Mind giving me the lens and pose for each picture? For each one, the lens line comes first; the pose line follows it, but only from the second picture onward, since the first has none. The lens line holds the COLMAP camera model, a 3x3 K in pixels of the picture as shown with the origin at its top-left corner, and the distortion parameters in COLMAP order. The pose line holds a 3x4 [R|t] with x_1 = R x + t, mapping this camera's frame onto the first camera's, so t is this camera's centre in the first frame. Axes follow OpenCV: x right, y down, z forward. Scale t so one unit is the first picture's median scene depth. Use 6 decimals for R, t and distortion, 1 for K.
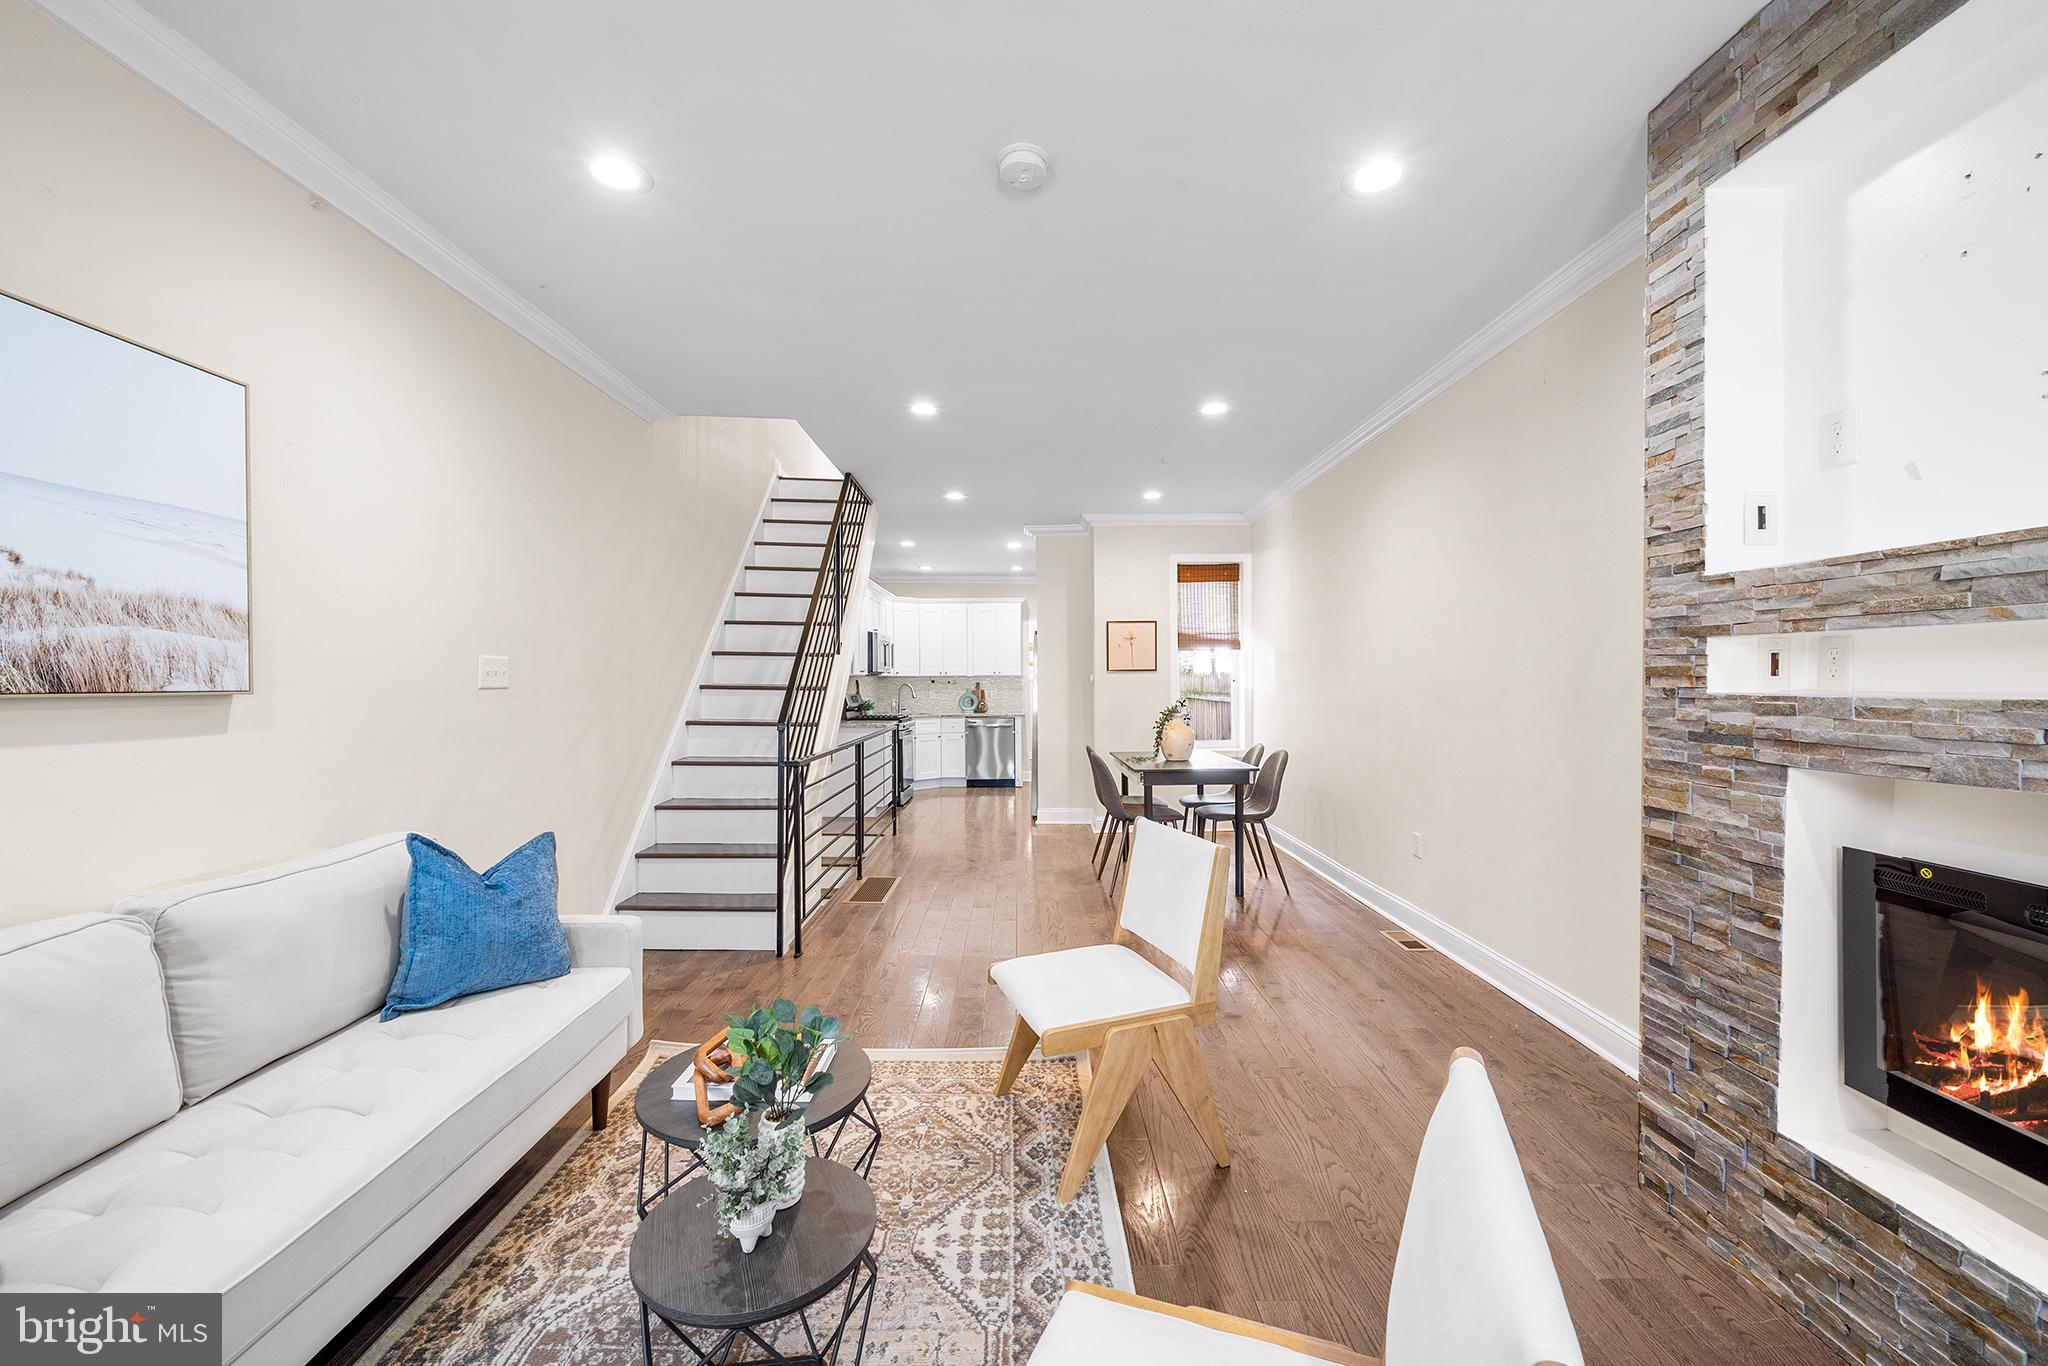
lens RADIAL K [[800.0, 0, 1024.0], [0, 800.0, 683.0], [0, 0, 1]] dist [-0.002724, -0.000182]
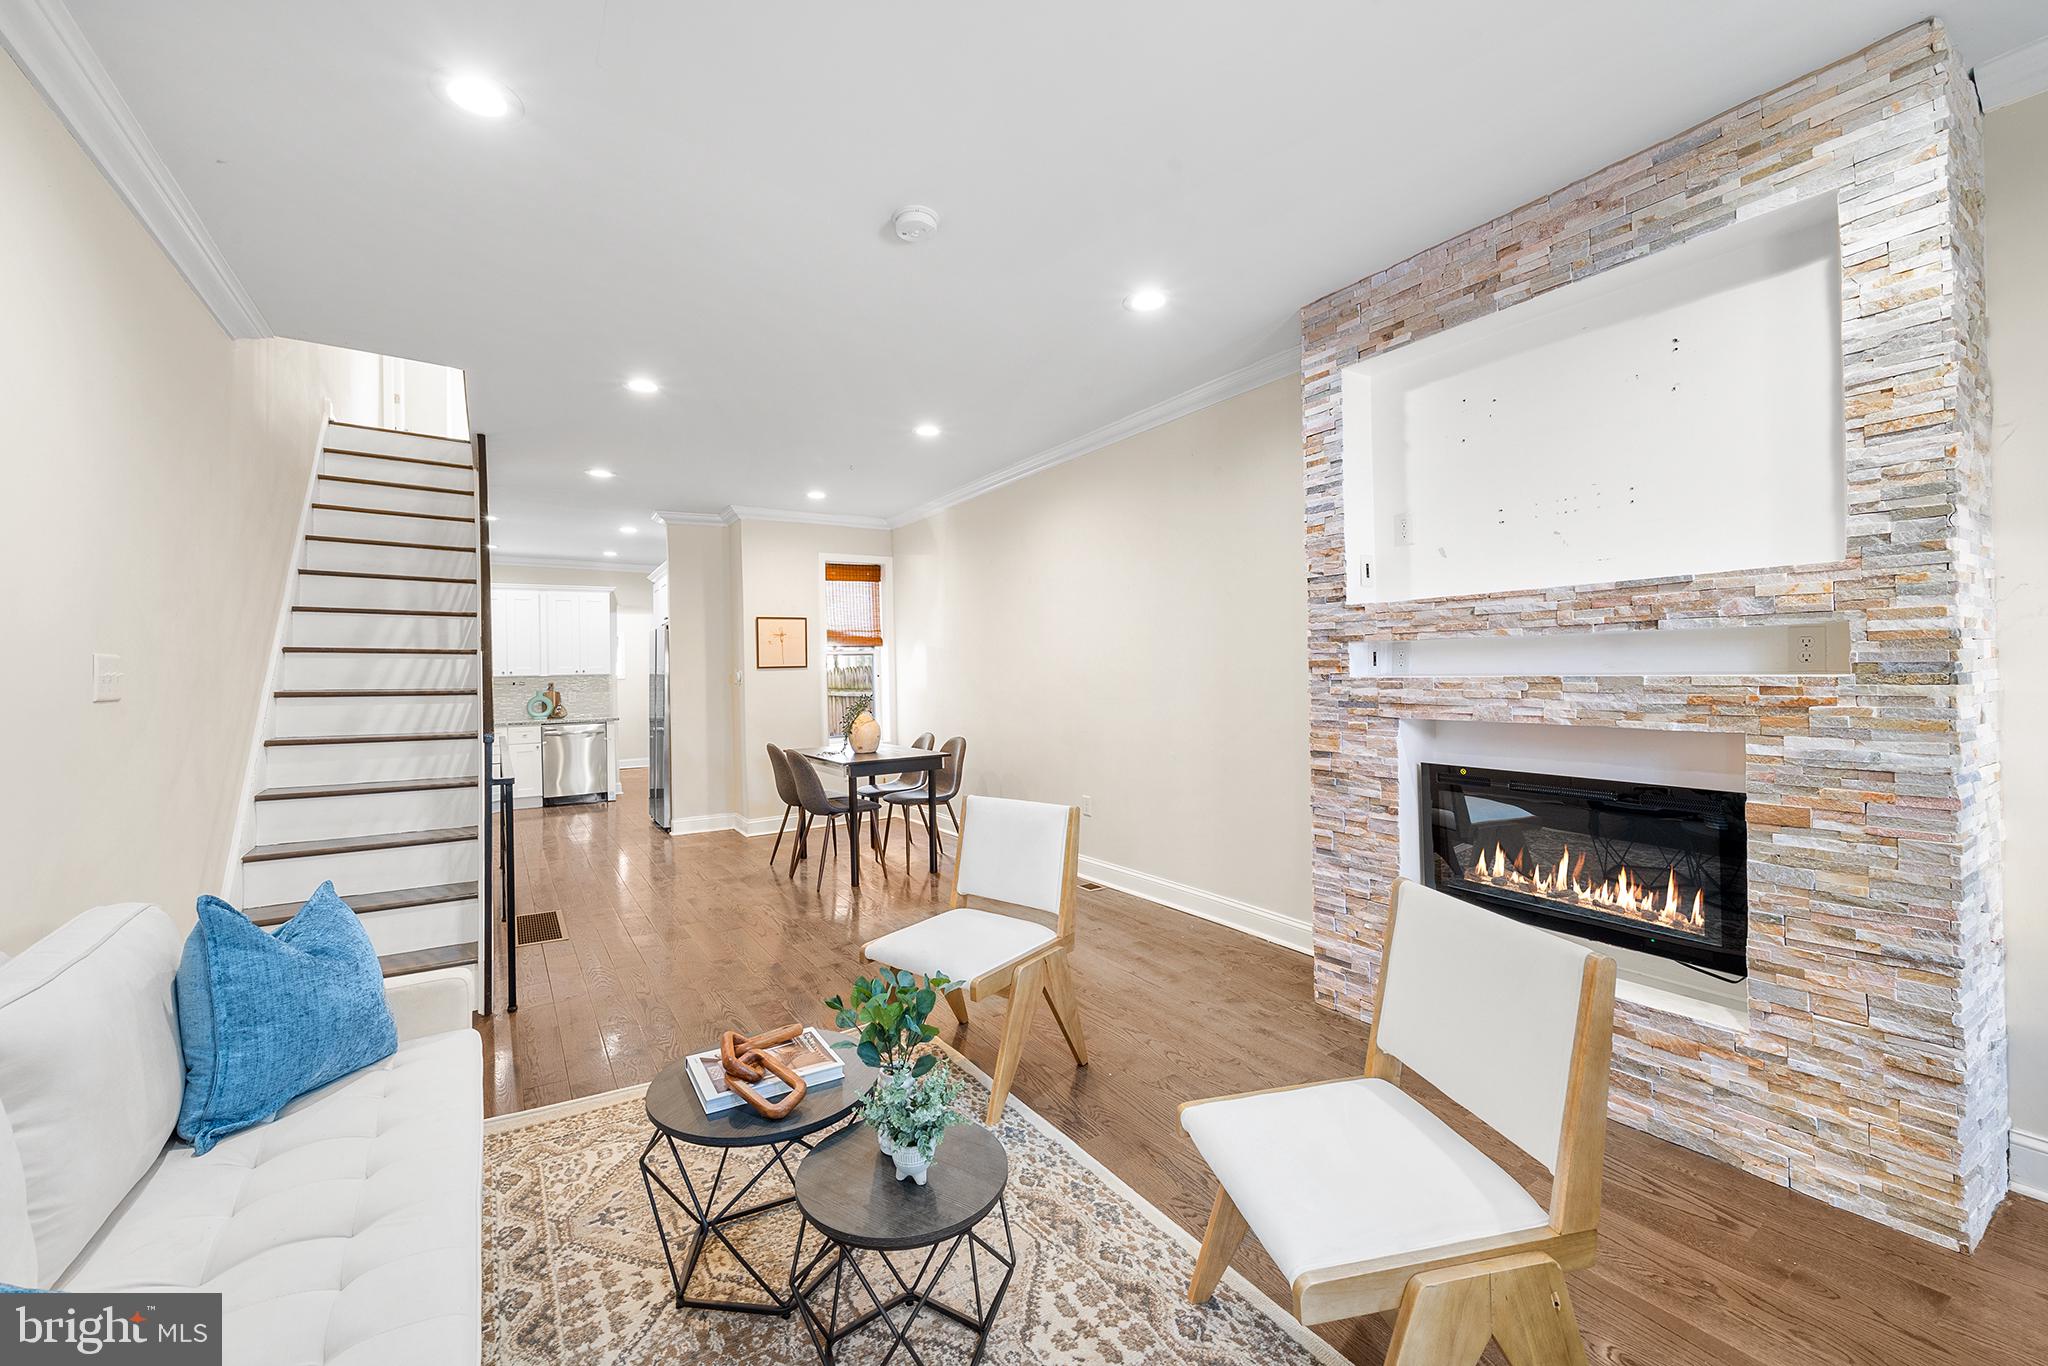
lens RADIAL K [[821.2, 0, 1019.6], [0, 821.2, 653.4], [0, 0, 1]] dist [0.000548, -0.000271]
pose [[0.845811, -0.001129, 0.533482, -0.578761], [0.017889, 0.999495, -0.026248, -0.003016], [-0.533183, 0.031744, 0.845404, -0.053812]]
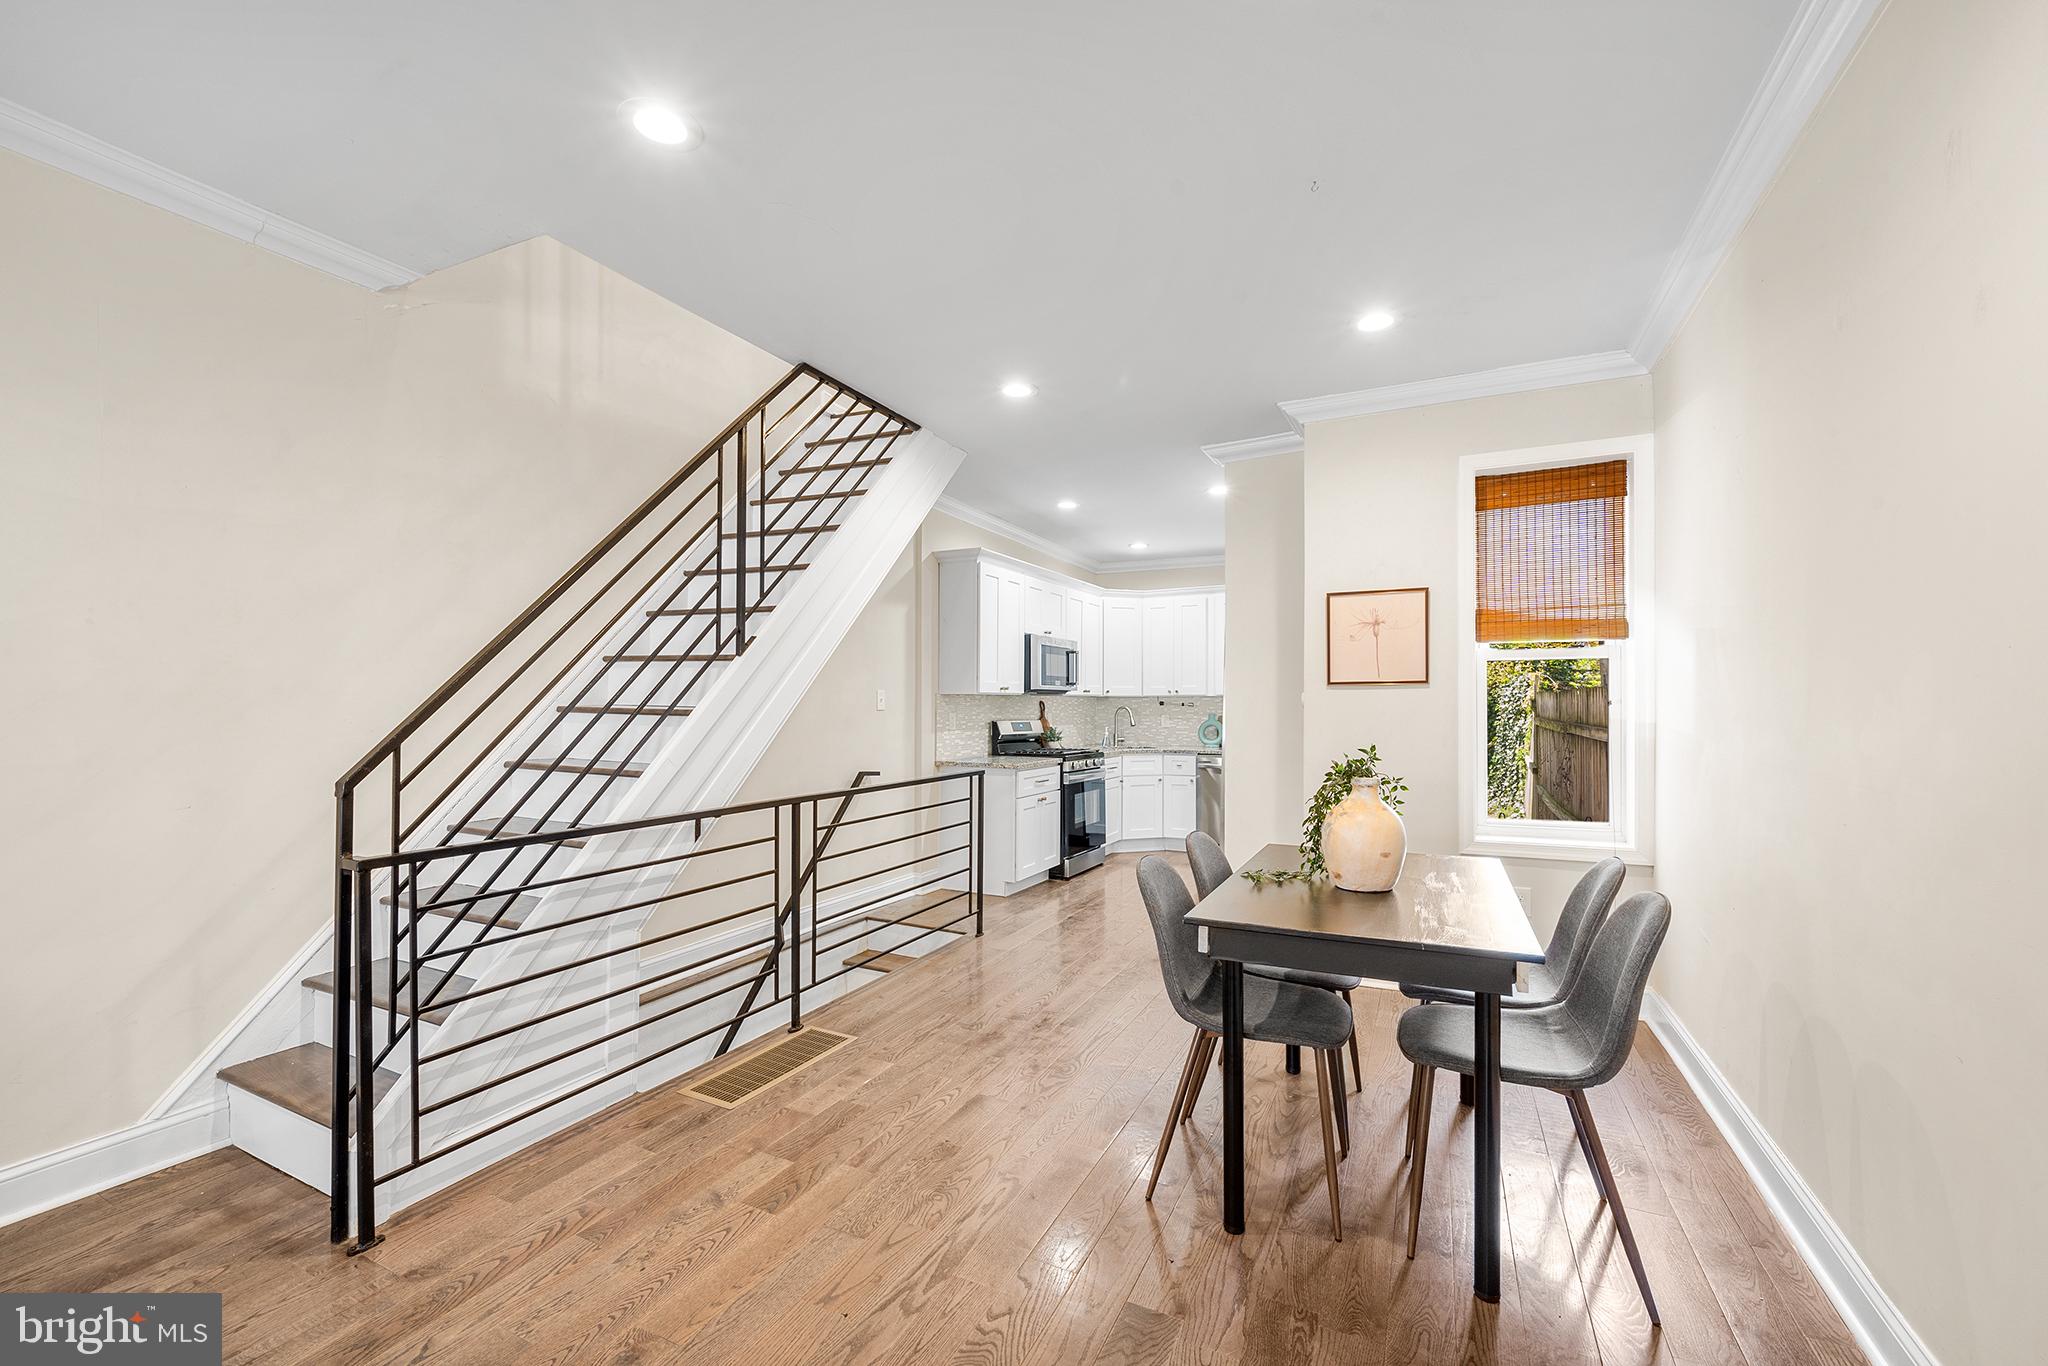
lens RADIAL K [[837.8, 0, 1024.0], [0, 837.8, 683.0], [0, 0, 1]] dist [-0.000722, -0.000106]
pose [[0.892942, -0.007531, -0.450109, 0.632617], [-0.004892, 0.999639, -0.026430, 0.001679], [0.450145, 0.025802, 0.892583, 1.415158]]
